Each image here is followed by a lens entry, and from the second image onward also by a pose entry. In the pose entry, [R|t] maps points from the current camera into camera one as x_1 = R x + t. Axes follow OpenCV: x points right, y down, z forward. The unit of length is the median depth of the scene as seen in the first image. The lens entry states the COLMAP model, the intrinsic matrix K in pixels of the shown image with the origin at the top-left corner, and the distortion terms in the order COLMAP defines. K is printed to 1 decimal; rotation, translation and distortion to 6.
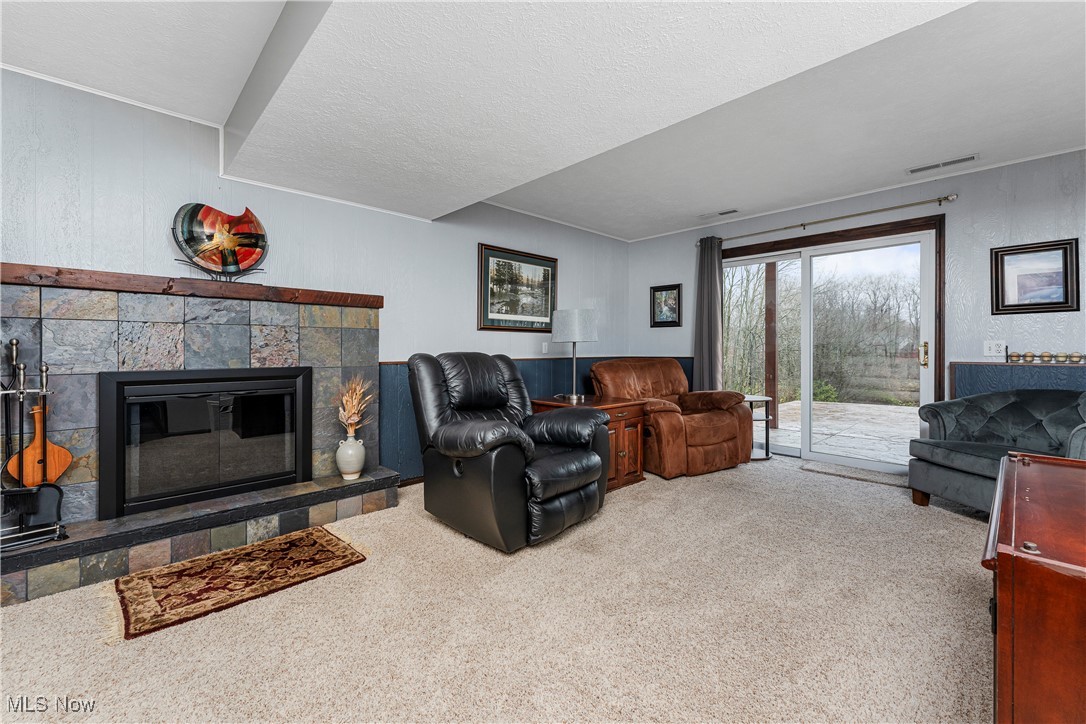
lens RADIAL K [[445.0, 0, 544.7], [0, 445.0, 346.7], [0, 0, 1]] dist [-0.004527, -0.000582]
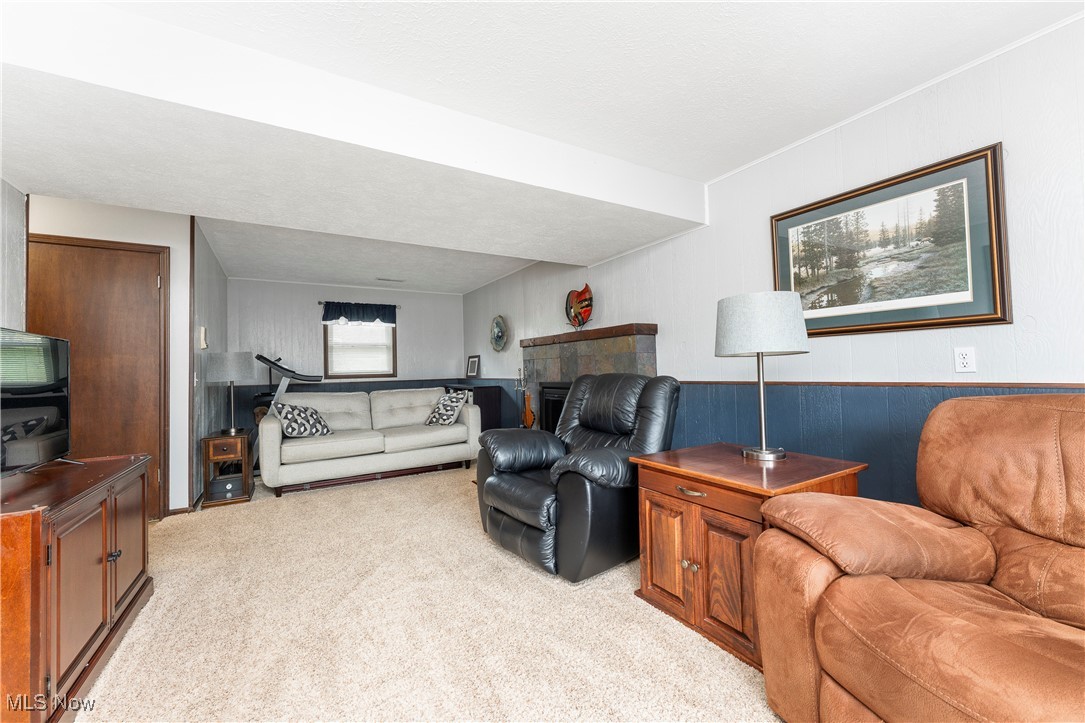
lens RADIAL K [[444.6, 0, 543.0], [0, 444.6, 360.0], [0, 0, 1]] dist [-0.004527, -0.000582]
pose [[-0.223520, -0.022826, -0.974432, 0.586350], [0.026054, 0.999229, -0.029384, 0.005865], [0.974351, -0.031956, -0.222753, 0.755692]]
